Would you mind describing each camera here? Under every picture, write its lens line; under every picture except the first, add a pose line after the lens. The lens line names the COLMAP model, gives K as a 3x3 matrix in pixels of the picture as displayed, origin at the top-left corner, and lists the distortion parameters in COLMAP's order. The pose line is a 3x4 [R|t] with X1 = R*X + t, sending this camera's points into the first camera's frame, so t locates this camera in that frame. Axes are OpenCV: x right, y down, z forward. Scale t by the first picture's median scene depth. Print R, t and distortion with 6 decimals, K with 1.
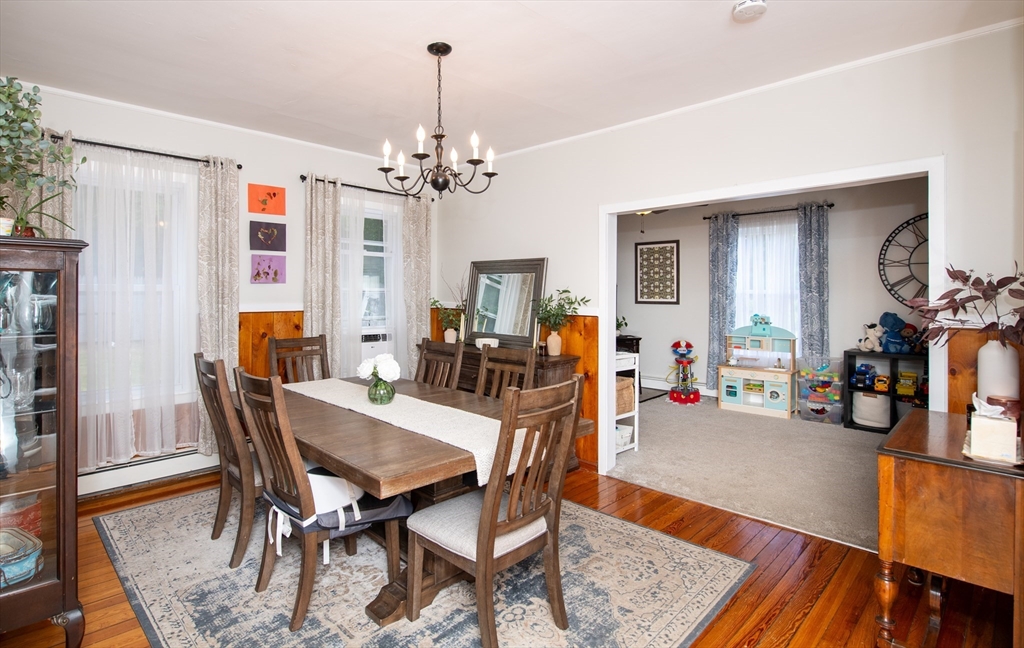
lens RADIAL K [[520.0, 0, 468.9], [0, 520.0, 292.3], [0, 0, 1]] dist [-0.014691, -0.001098]
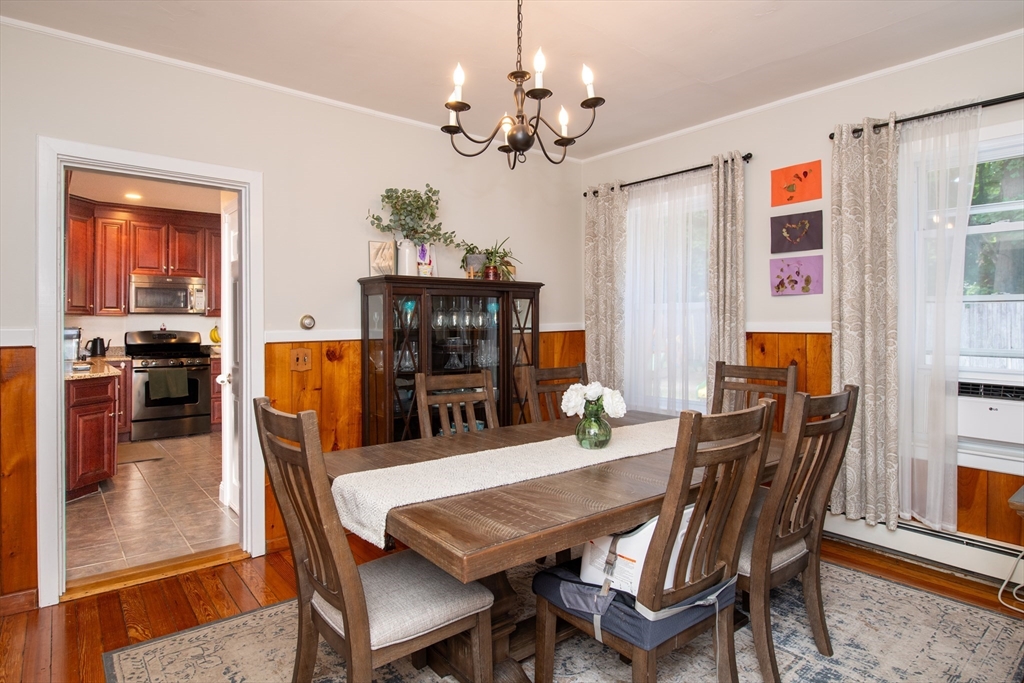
lens RADIAL K [[572.5, 0, 517.1], [0, 572.5, 331.7], [0, 0, 1]] dist [-0.024670, 0.000134]
pose [[-0.052018, 0.004126, -0.998638, 0.442565], [-0.001901, 0.999989, 0.004231, 0.032025], [0.998644, 0.002119, -0.052010, 0.623715]]
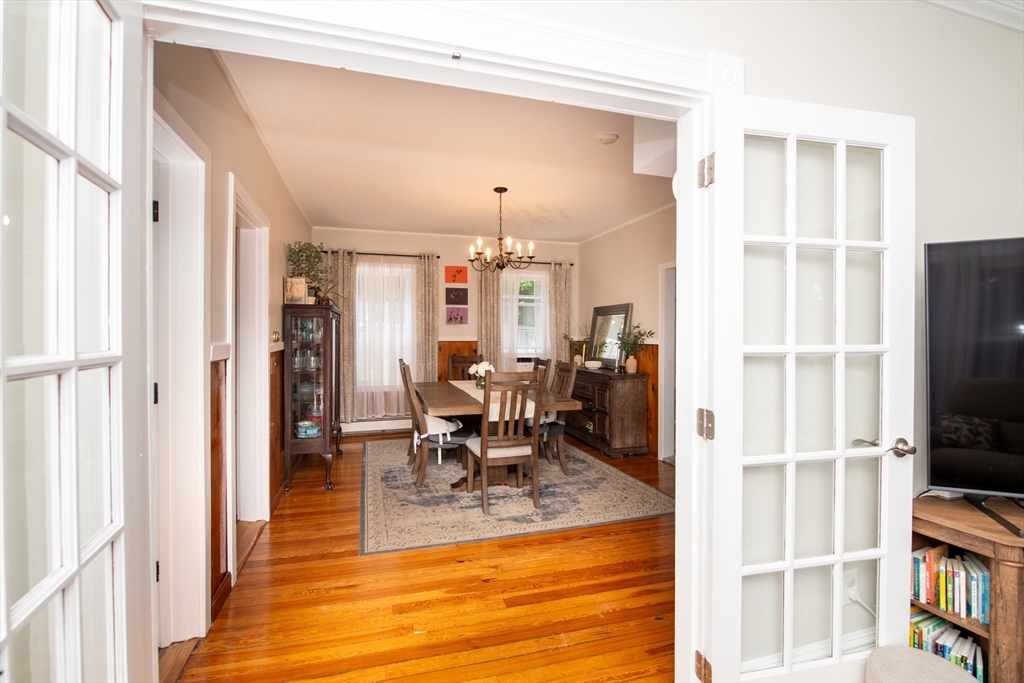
lens RADIAL K [[465.2, 0, 510.2], [0, 465.2, 340.3], [0, 0, 1]] dist [-0.016906, -0.000409]
pose [[0.893425, 0.000149, -0.449213, 0.431335], [0.003310, 0.999971, 0.006915, 0.023824], [0.449201, -0.007665, 0.893398, -0.260181]]
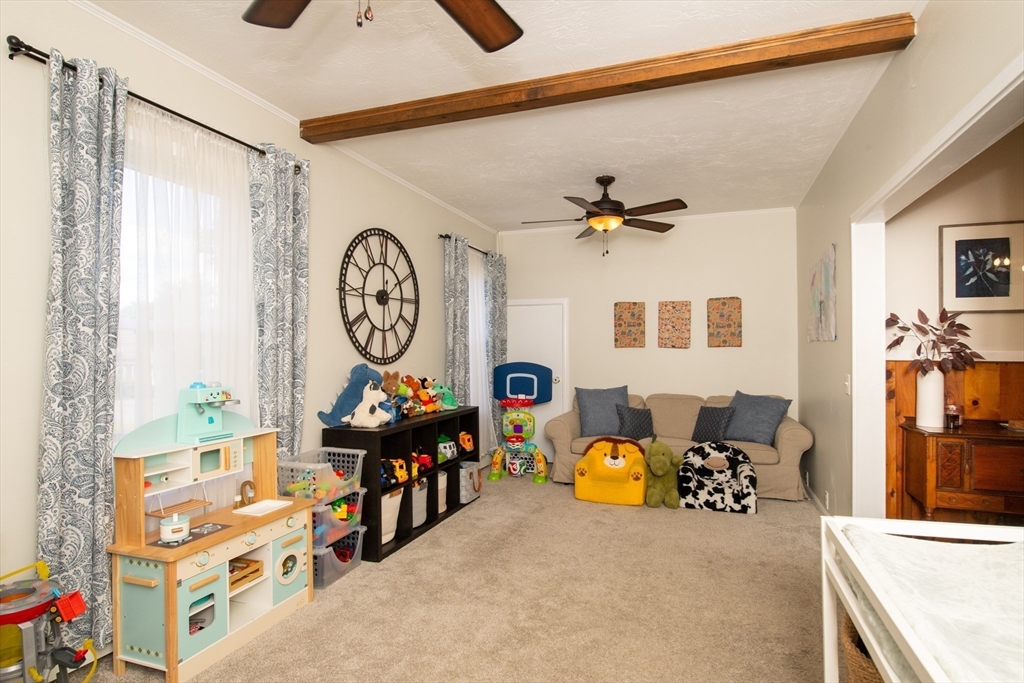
lens RADIAL K [[523.4, 0, 517.7], [0, 523.4, 347.2], [0, 0, 1]] dist [-0.004346, -0.000988]
pose [[-0.442996, 0.004635, 0.896512, 0.150222], [0.000364, 0.999987, -0.004990, 0.025393], [-0.896524, -0.001884, -0.442992, 1.386756]]
